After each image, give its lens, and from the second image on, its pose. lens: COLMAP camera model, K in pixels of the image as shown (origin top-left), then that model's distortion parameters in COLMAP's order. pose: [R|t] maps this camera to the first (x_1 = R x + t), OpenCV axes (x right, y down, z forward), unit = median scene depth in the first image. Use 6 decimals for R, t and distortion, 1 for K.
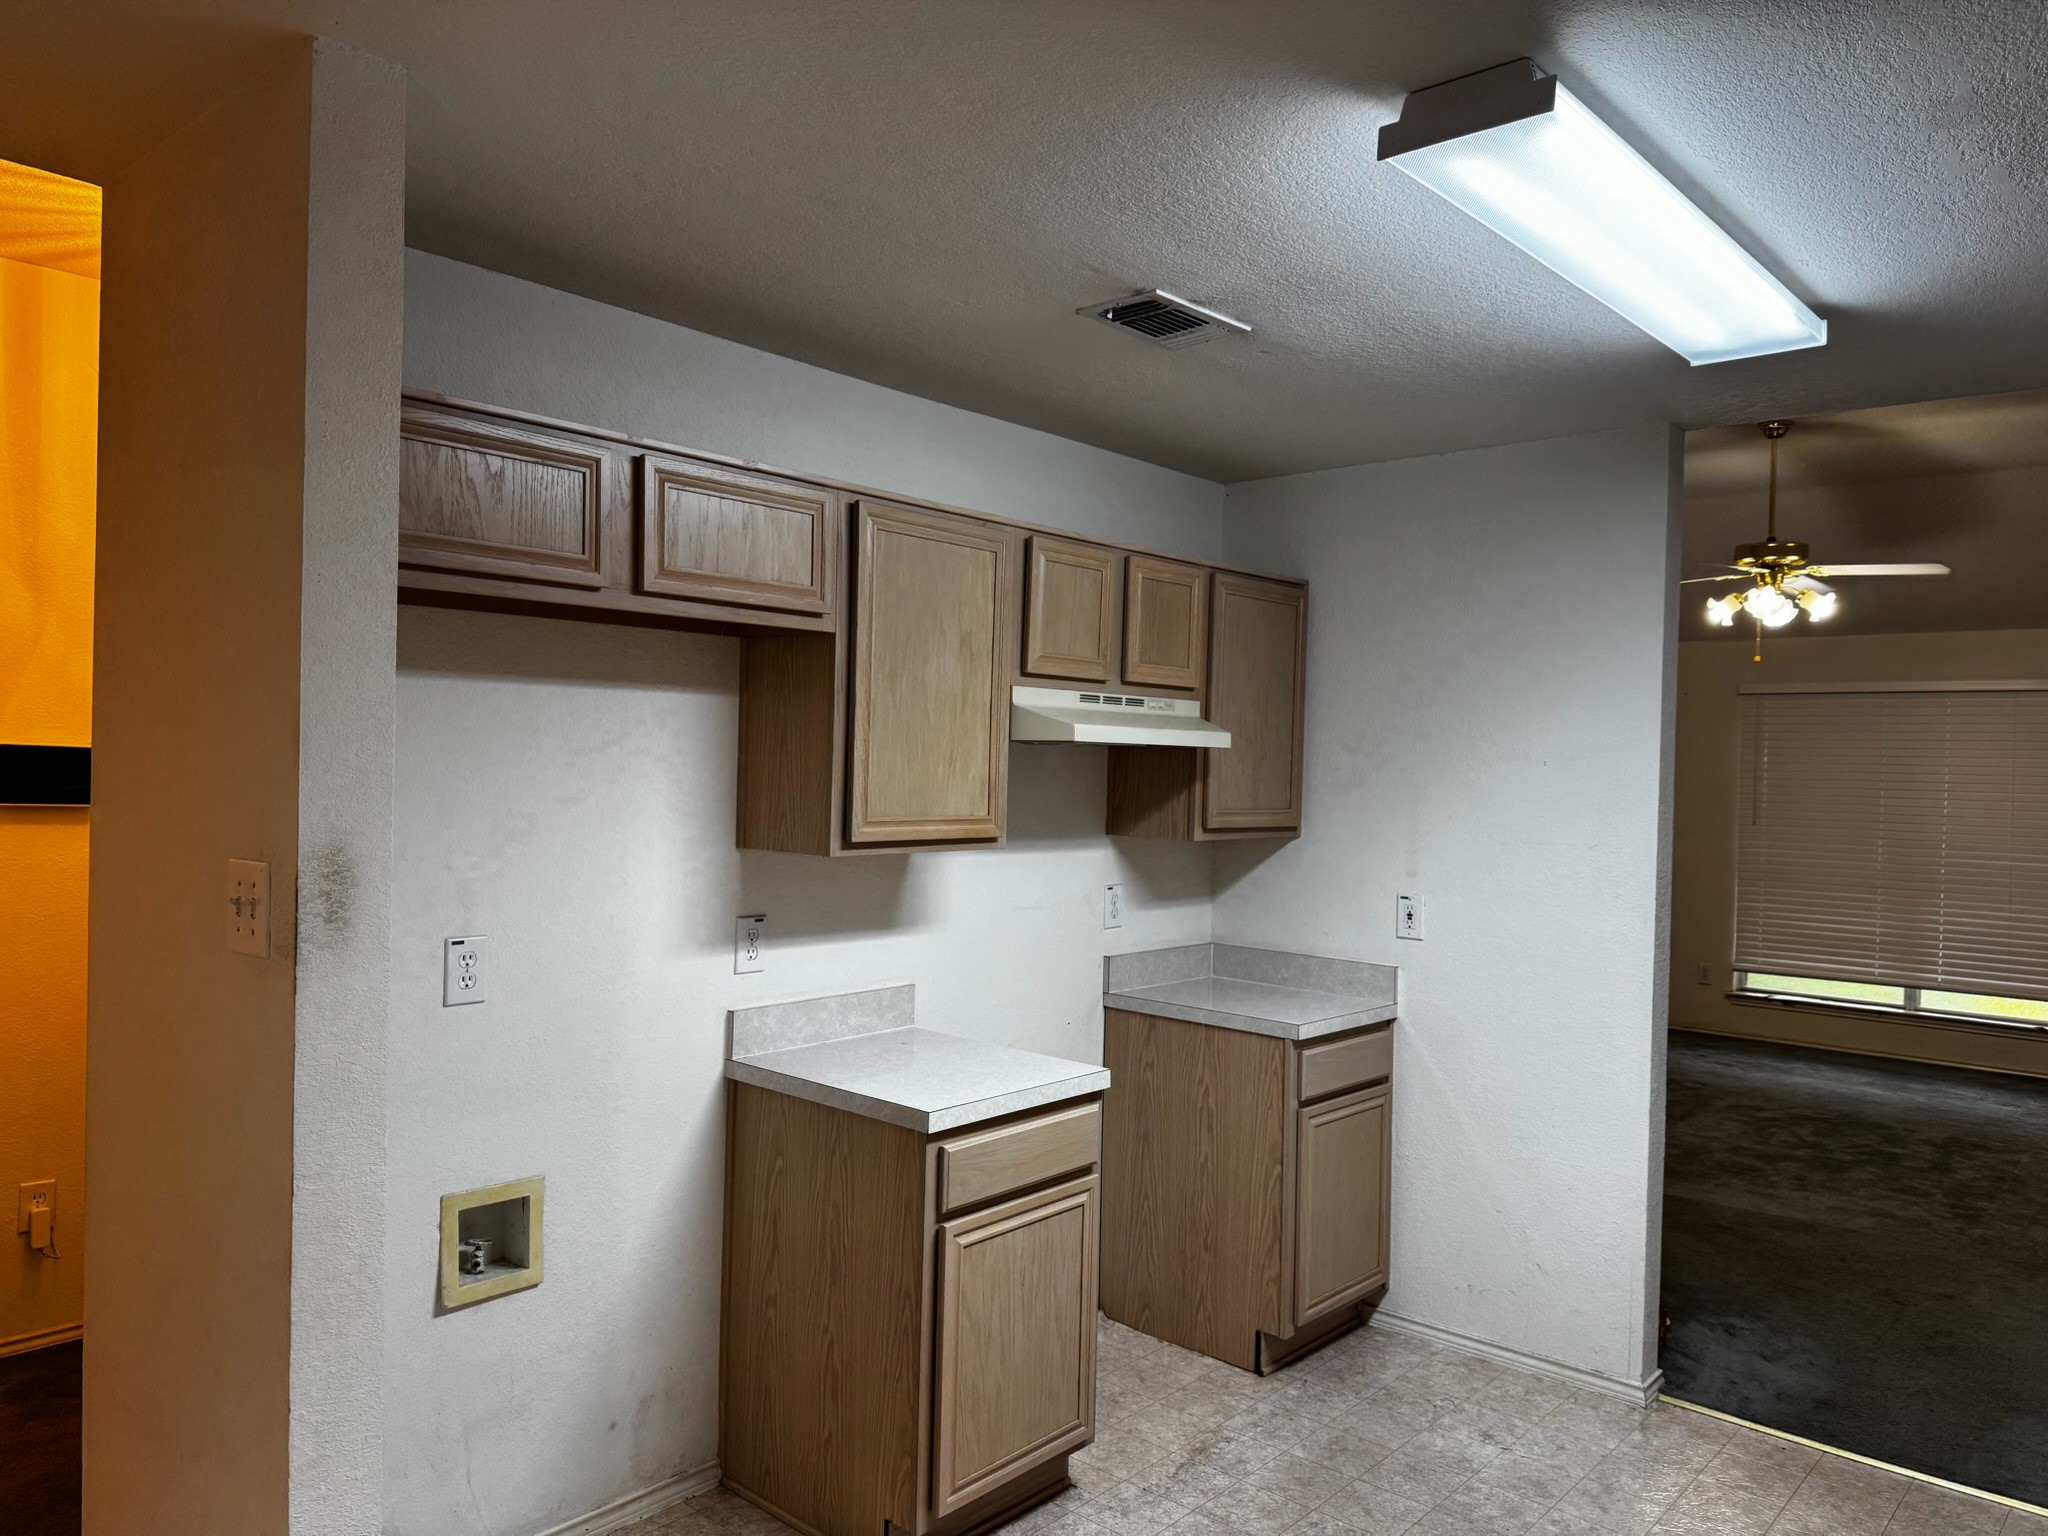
lens RADIAL K [[1445.2, 0, 1054.6], [0, 1445.2, 769.4], [0, 0, 1]] dist [0.059169, -0.070249]
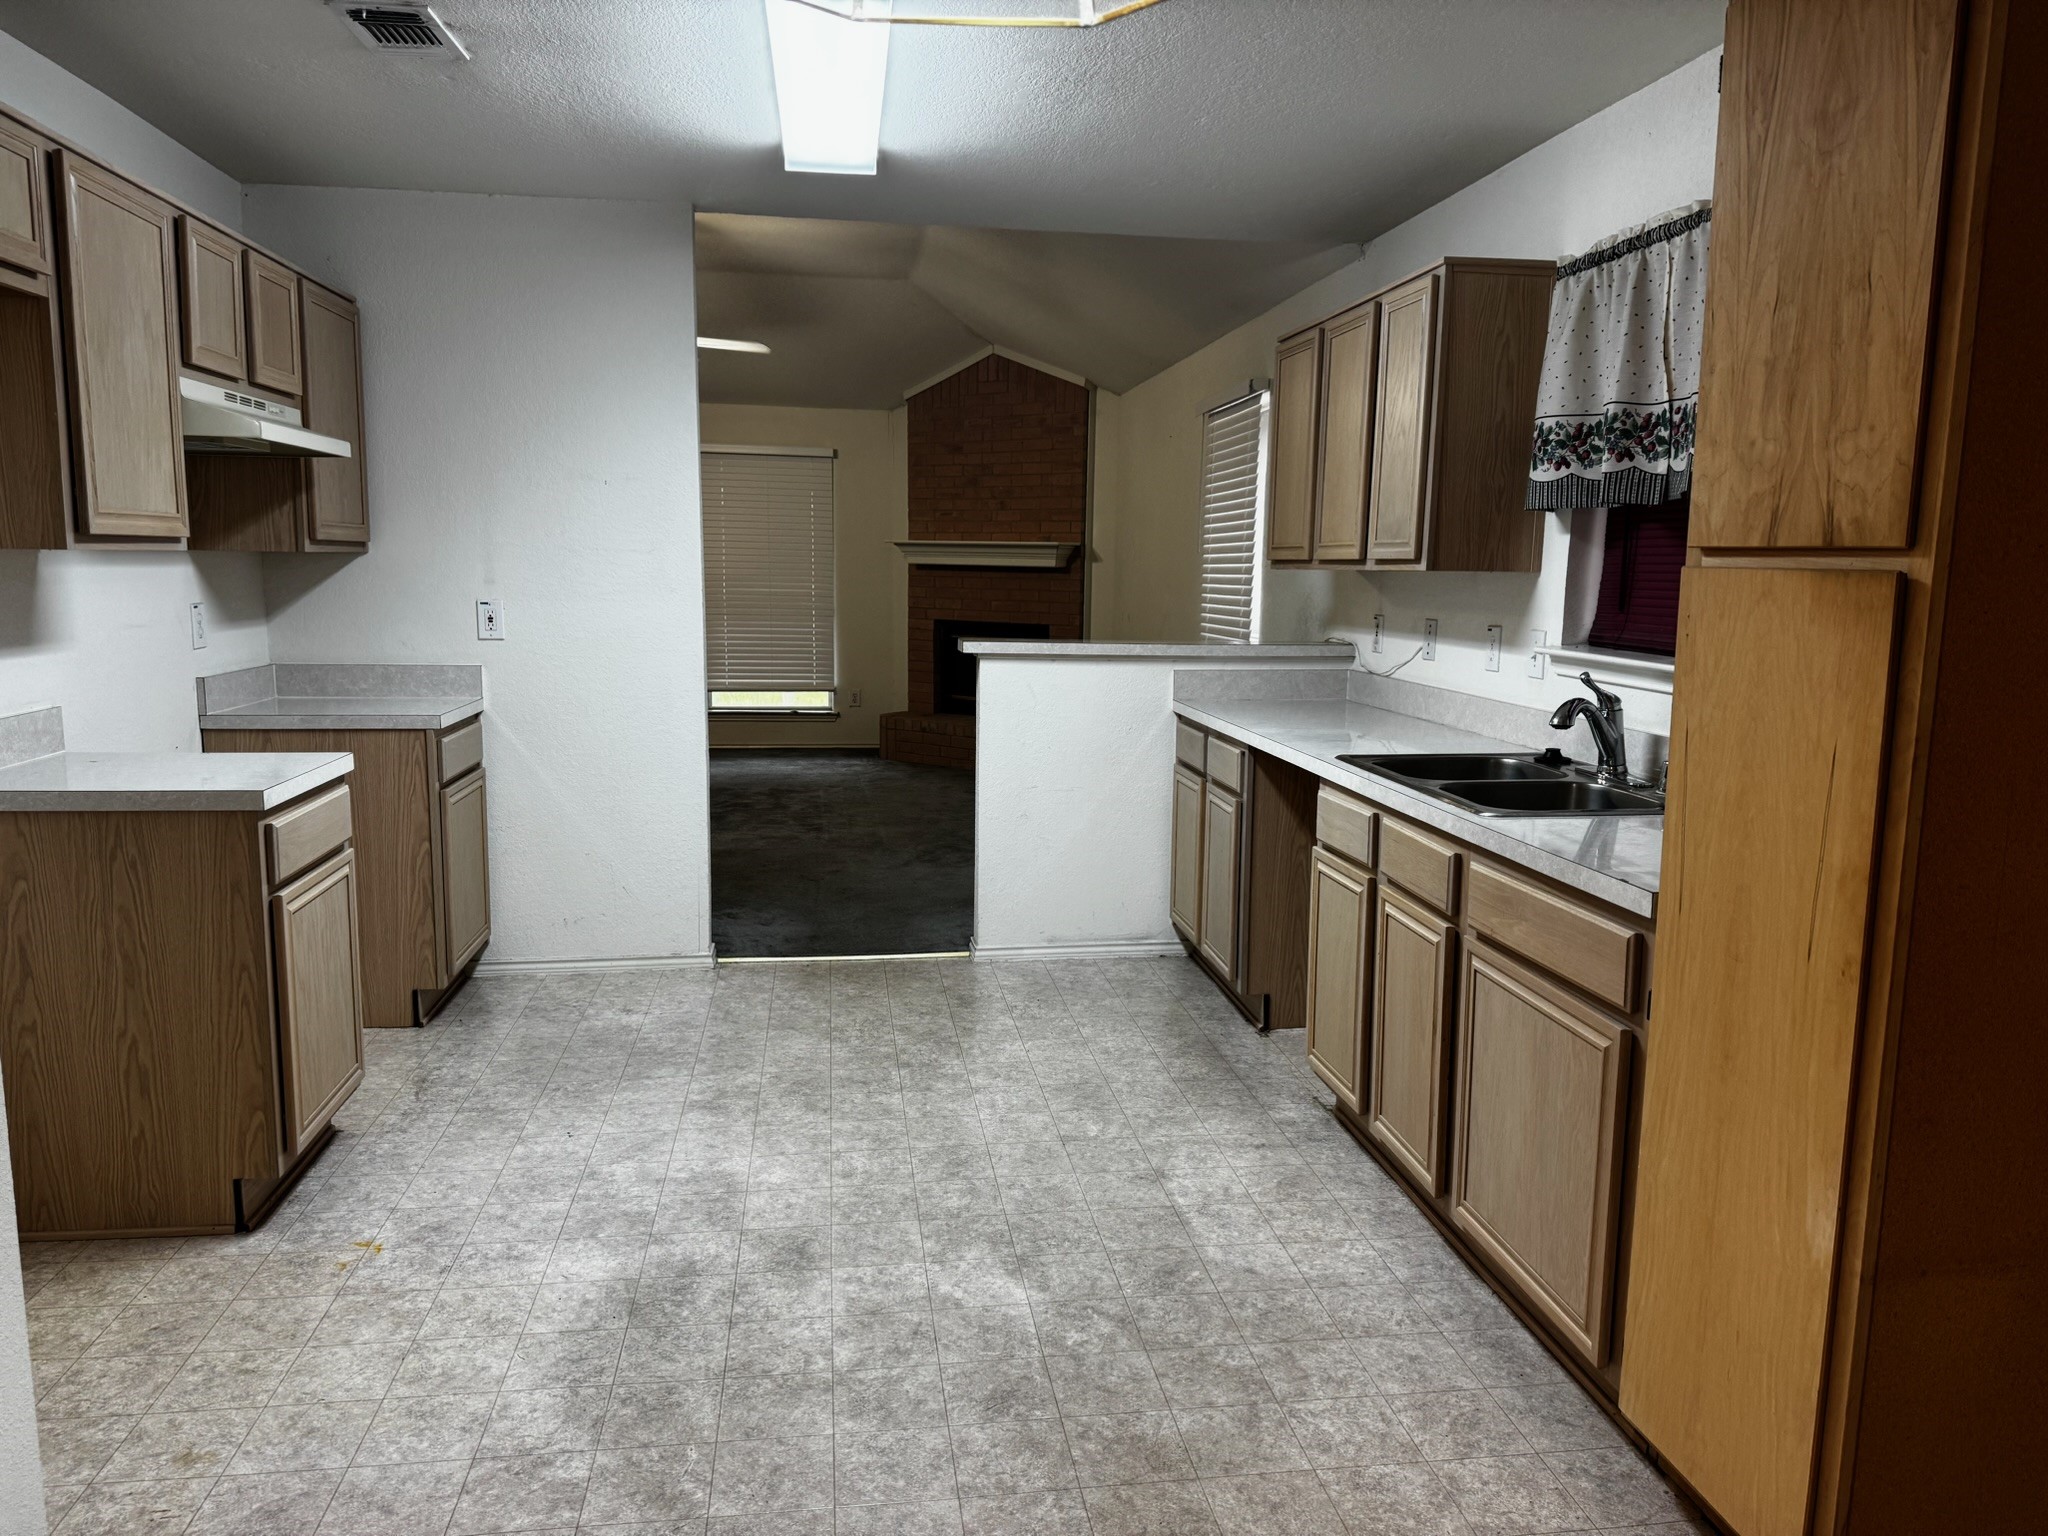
lens RADIAL K [[1445.2, 0, 1054.6], [0, 1445.2, 769.4], [0, 0, 1]] dist [0.059169, -0.070249]
pose [[0.633159, -0.120245, 0.764625, -0.398371], [0.001831, 0.988089, 0.153872, 0.046881], [-0.774020, -0.096026, 0.625838, -0.069750]]
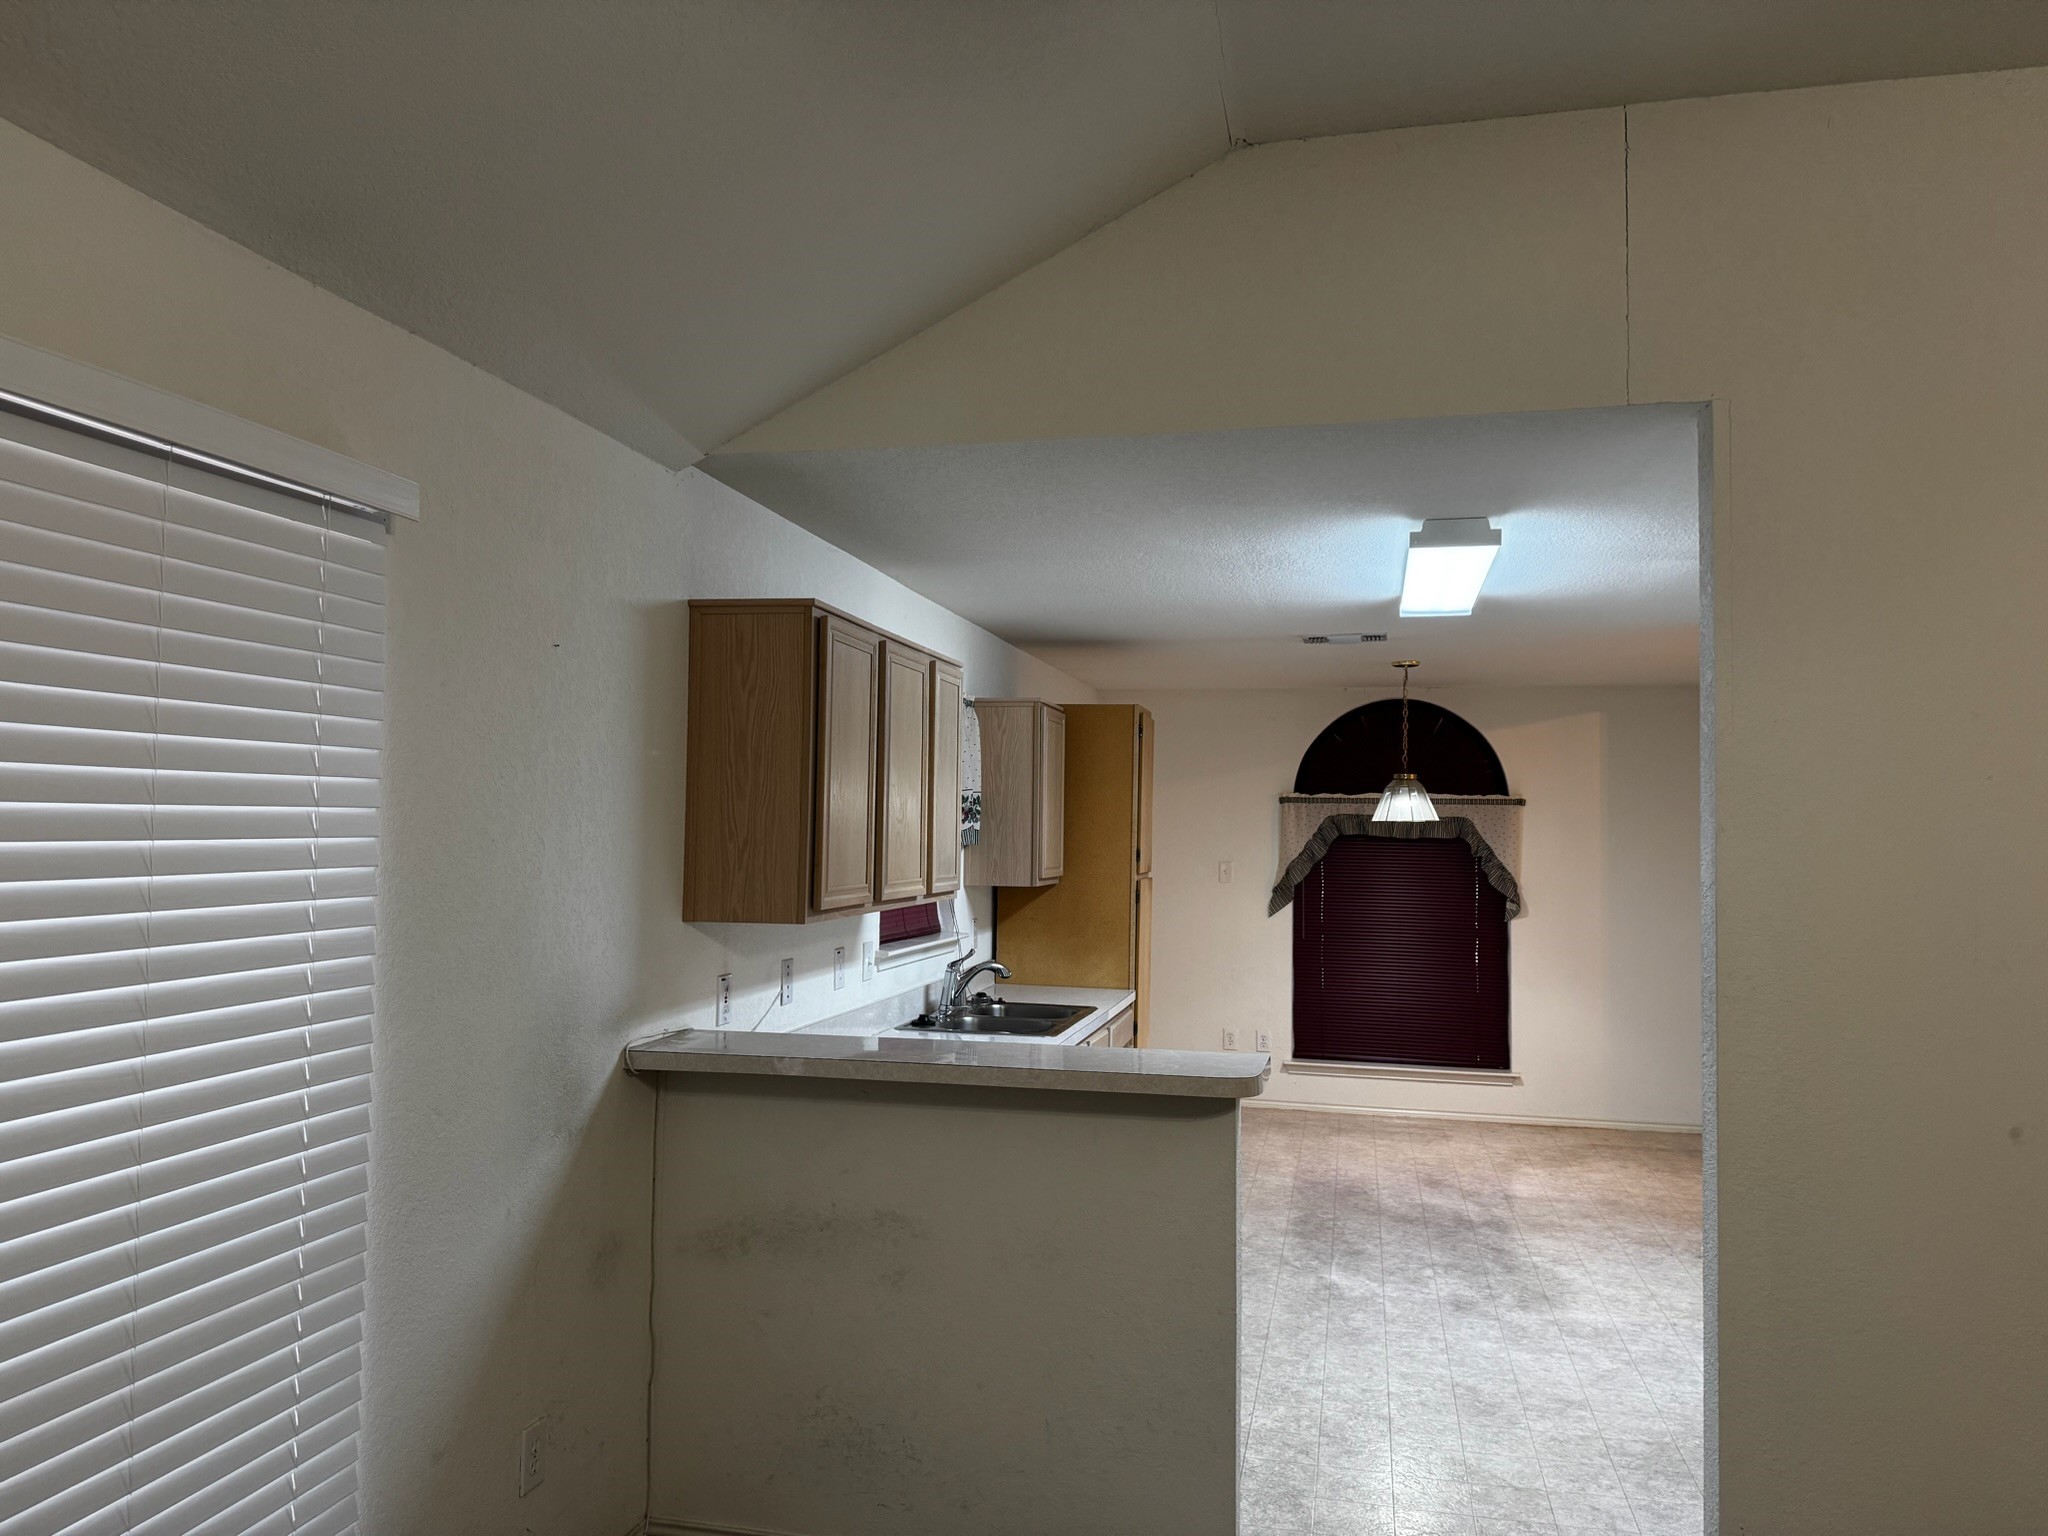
lens RADIAL K [[1445.2, 0, 1054.6], [0, 1445.2, 769.4], [0, 0, 1]] dist [0.059169, -0.070249]
pose [[-0.866716, -0.052544, -0.496028, 1.134195], [-0.035184, 0.998399, -0.044281, 0.007613], [0.497560, -0.020927, -0.867177, 1.530995]]
